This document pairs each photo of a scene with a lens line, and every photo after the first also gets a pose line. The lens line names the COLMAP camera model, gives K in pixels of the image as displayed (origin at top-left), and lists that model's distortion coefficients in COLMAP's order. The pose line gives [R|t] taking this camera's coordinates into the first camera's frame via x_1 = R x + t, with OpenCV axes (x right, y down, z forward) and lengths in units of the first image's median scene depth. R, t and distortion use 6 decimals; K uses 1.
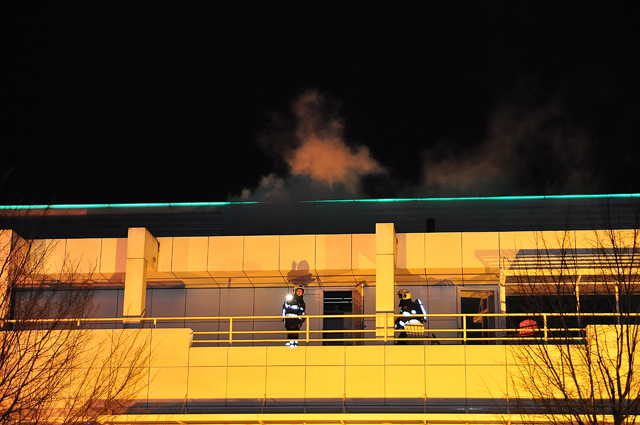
lens RADIAL K [[1346.8, 0, 320.0], [0, 1346.8, 212.5], [0, 0, 1]] dist [0.200585, 0.023369]
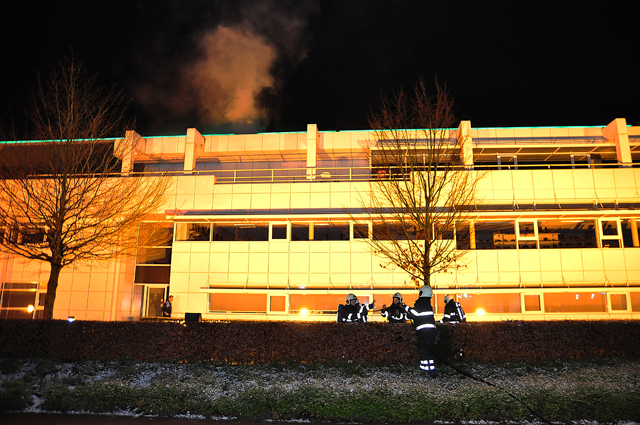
lens RADIAL K [[474.7, 0, 325.6], [0, 474.7, 209.8], [0, 0, 1]] dist [-0.122360, 0.112520]
pose [[0.999785, -0.000703, 0.020725, 0.053498], [-0.000832, 0.997258, 0.073993, 0.082983], [-0.020720, -0.073994, 0.997043, 0.284601]]
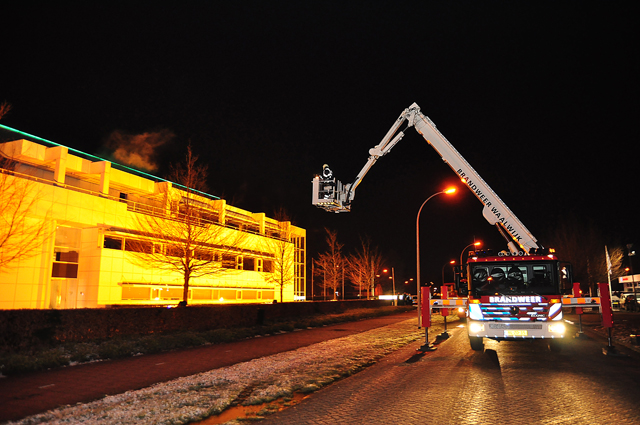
lens RADIAL K [[474.7, 0, 325.6], [0, 474.7, 209.8], [0, 0, 1]] dist [-0.122360, 0.112520]
pose [[0.270083, 0.163673, 0.948824, -0.894335], [-0.257360, 0.961862, -0.092664, 0.079213], [-0.927804, -0.219163, 0.301905, 0.303430]]
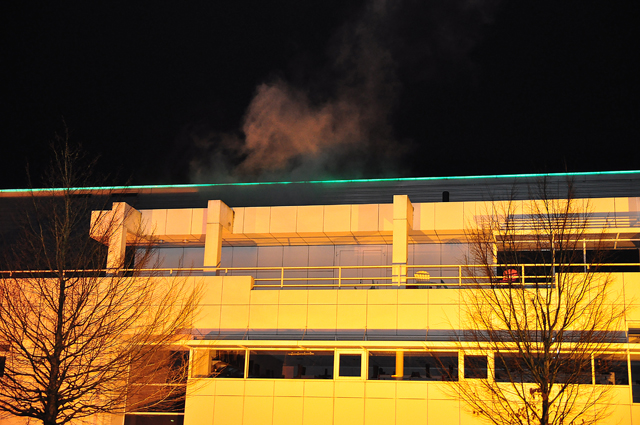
lens RADIAL K [[1047.2, 0, 320.0], [0, 1047.2, 212.5], [0, 0, 1]] dist [0.020899, 0.654293]
pose [[0.993616, -0.006355, -0.112636, 0.084261], [0.009246, 0.999641, 0.025162, -0.001545], [0.112435, -0.026043, 0.993318, -0.009184]]
